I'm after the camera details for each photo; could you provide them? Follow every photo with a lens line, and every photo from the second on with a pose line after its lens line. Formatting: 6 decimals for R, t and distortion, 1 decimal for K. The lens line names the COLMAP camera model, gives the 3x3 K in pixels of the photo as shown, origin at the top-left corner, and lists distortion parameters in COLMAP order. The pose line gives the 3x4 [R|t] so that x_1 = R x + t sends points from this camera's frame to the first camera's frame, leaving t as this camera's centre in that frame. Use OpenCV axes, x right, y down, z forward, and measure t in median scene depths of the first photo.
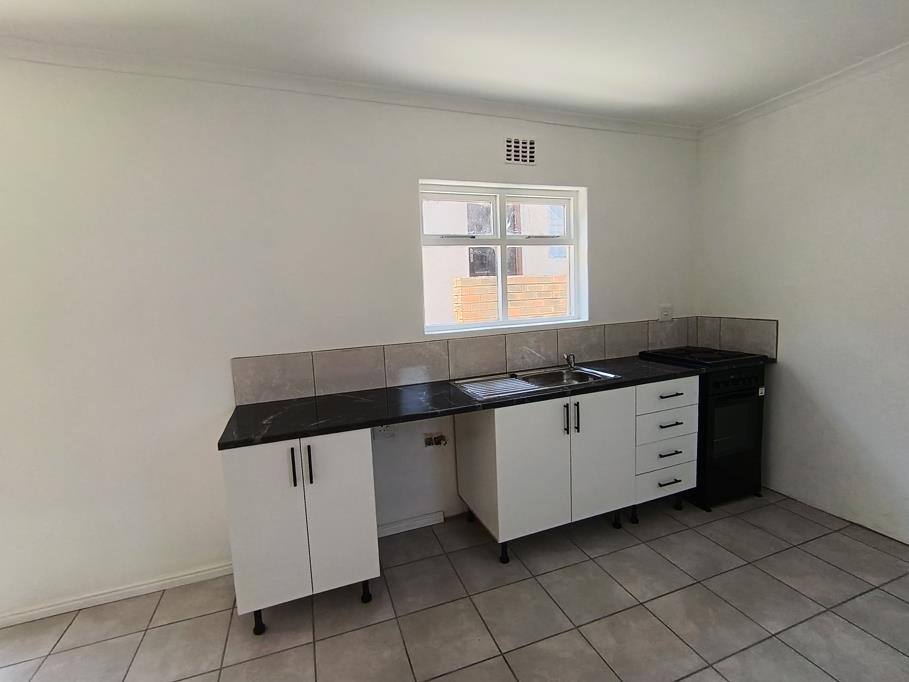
lens RADIAL K [[422.2, 0, 457.0], [0, 422.2, 337.9], [0, 0, 1]] dist [-0.001046, -0.003119]
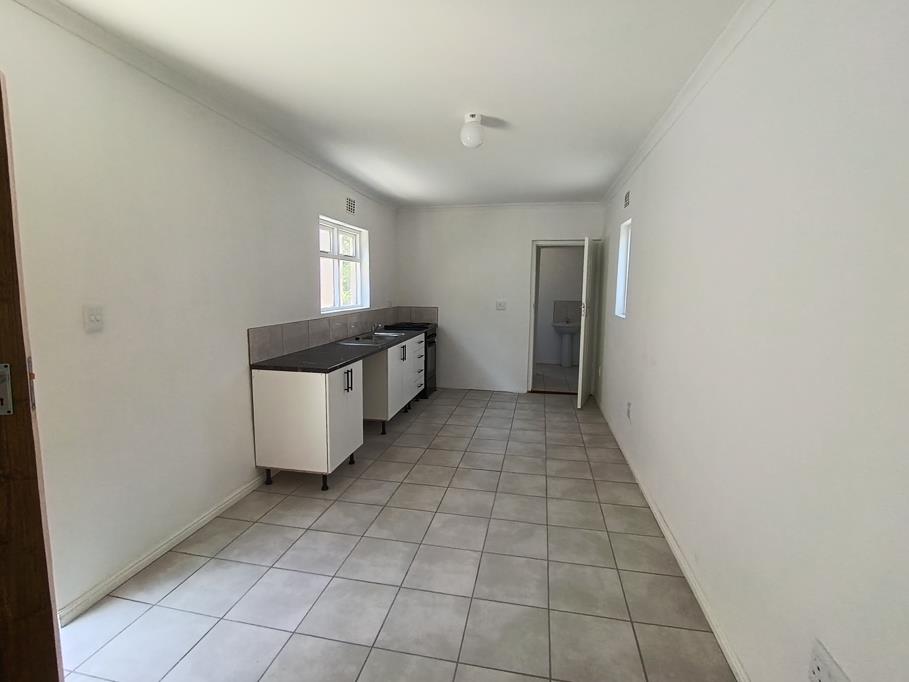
lens RADIAL K [[438.0, 0, 458.8], [0, 438.0, 335.0], [0, 0, 1]] dist [0.000883, -0.000137]
pose [[0.510807, -0.048347, 0.858335, -1.157810], [0.071248, 0.997363, 0.013778, 0.081031], [-0.856738, 0.054117, 0.512905, -0.245207]]
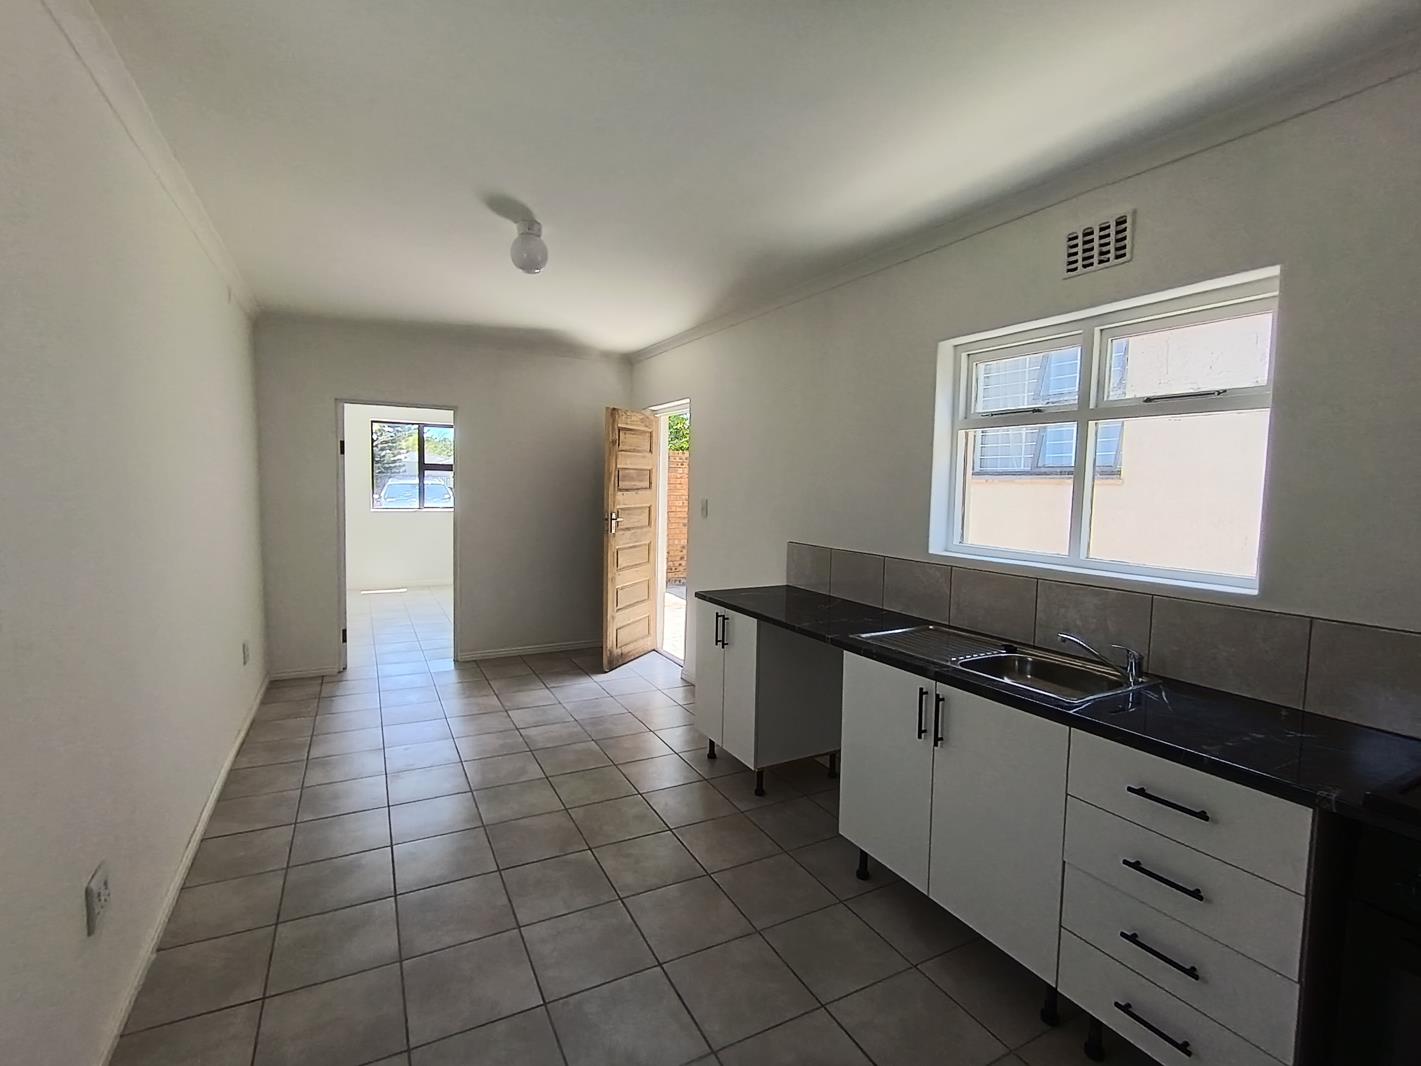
lens RADIAL K [[660.0, 0, 713.3], [0, 660.0, 529.4], [0, 0, 1]] dist [-0.001046, -0.003119]
pose [[0.140363, 0.115727, -0.983314, 0.951977], [-0.141240, 0.985329, 0.095803, -0.100792], [0.979974, 0.125436, 0.154649, 0.442263]]
